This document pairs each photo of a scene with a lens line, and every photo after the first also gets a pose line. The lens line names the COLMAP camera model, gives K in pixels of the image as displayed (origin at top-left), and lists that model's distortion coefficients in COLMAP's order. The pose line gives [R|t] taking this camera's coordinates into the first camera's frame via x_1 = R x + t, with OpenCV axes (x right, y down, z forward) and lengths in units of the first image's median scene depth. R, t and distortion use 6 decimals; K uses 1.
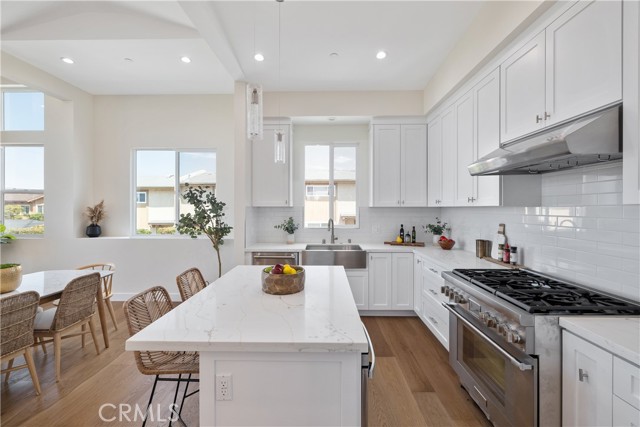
lens RADIAL K [[272.2, 0, 319.8], [0, 272.2, 208.2], [0, 0, 1]] dist [-0.001186, 0.000886]
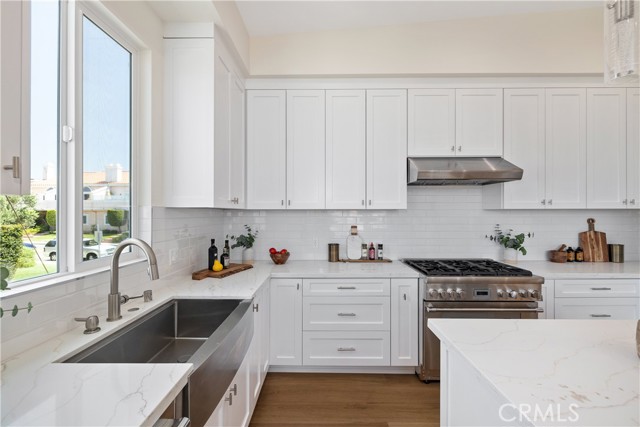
lens RADIAL K [[272.2, 0, 319.1], [0, 272.2, 213.6], [0, 0, 1]] dist [-0.001186, 0.000886]
pose [[-0.006898, -0.000285, 0.999976, -0.294503], [-0.000131, 1.000000, 0.000284, 0.006076], [-0.999976, -0.000129, -0.006899, 0.819838]]
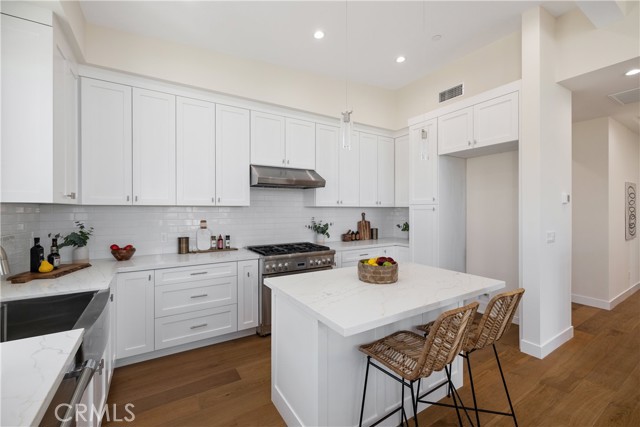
lens RADIAL K [[272.2, 0, 323.1], [0, 272.2, 211.0], [0, 0, 1]] dist [-0.001186, 0.000886]
pose [[-0.552182, -0.003675, 0.833716, -0.455842], [-0.000866, 0.999992, 0.003835, 0.007076], [-0.833723, 0.001396, -0.552180, 0.876276]]
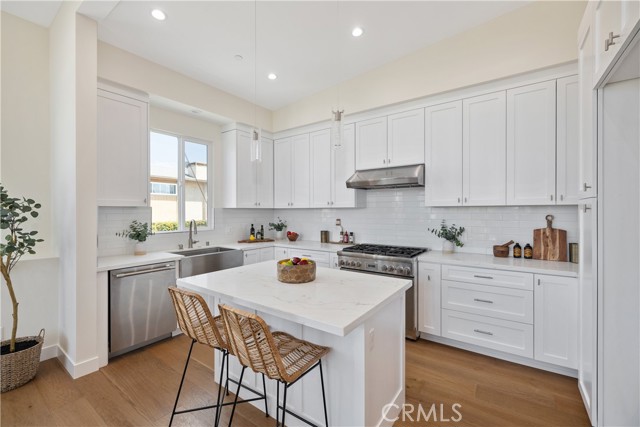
lens RADIAL K [[272.2, 0, 326.2], [0, 272.2, 214.8], [0, 0, 1]] dist [-0.001186, 0.000886]
pose [[0.560231, -0.013237, 0.828230, -0.480919], [0.002059, 0.999891, 0.014588, 0.007059], [-0.828334, -0.006467, 0.560198, 0.127128]]
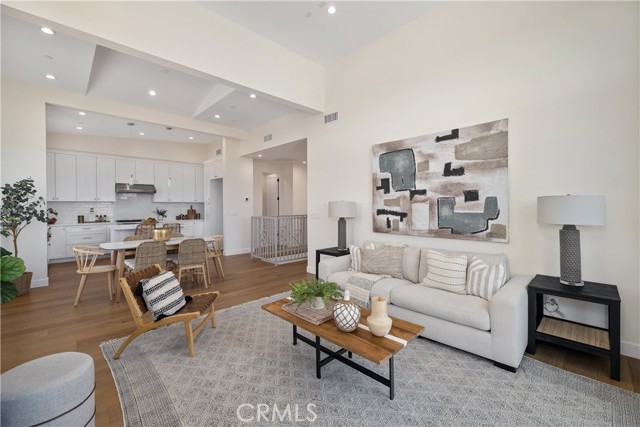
lens RADIAL K [[264.3, 0, 319.0], [0, 264.3, 209.8], [0, 0, 1]] dist [-0.004510, 0.000035]
pose [[-0.712498, -0.009512, 0.701610, -1.982382], [0.000052, 0.999907, 0.013610, 0.026792], [-0.701674, 0.009734, -0.712432, 0.915832]]
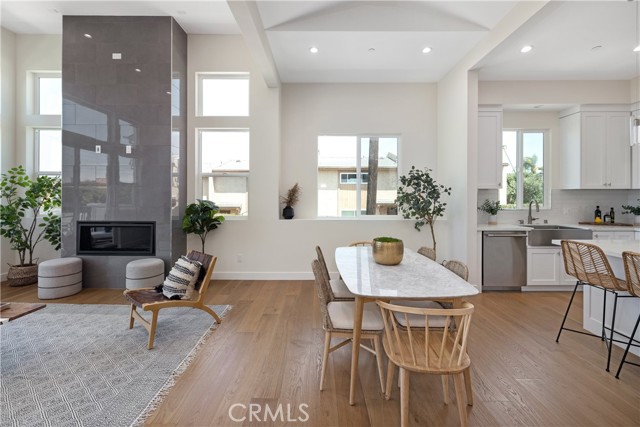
lens RADIAL K [[276.9, 0, 321.3], [0, 276.9, 196.5], [0, 0, 1]] dist [0.004482, 0.000748]
pose [[0.999810, -0.000023, 0.019508, -0.841928], [0.000043, 0.999999, -0.001003, 0.026084], [-0.019508, 0.001003, 0.999809, -0.068416]]
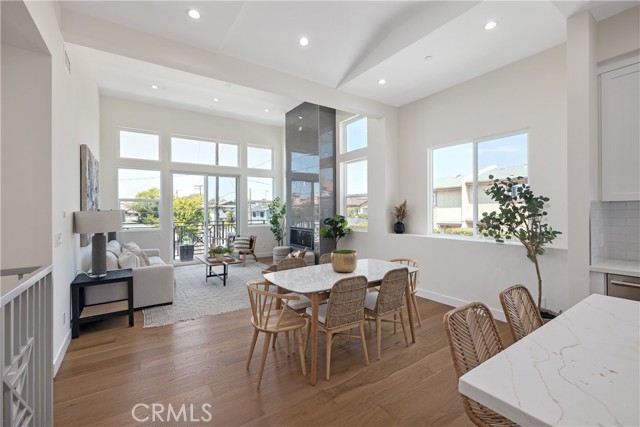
lens RADIAL K [[276.9, 0, 322.9], [0, 276.9, 210.3], [0, 0, 1]] dist [0.004482, 0.000748]
pose [[0.585781, -0.003391, -0.810462, -0.101676], [0.005890, 0.999983, 0.000073, 0.010728], [0.810448, -0.004817, 0.585791, 0.085823]]
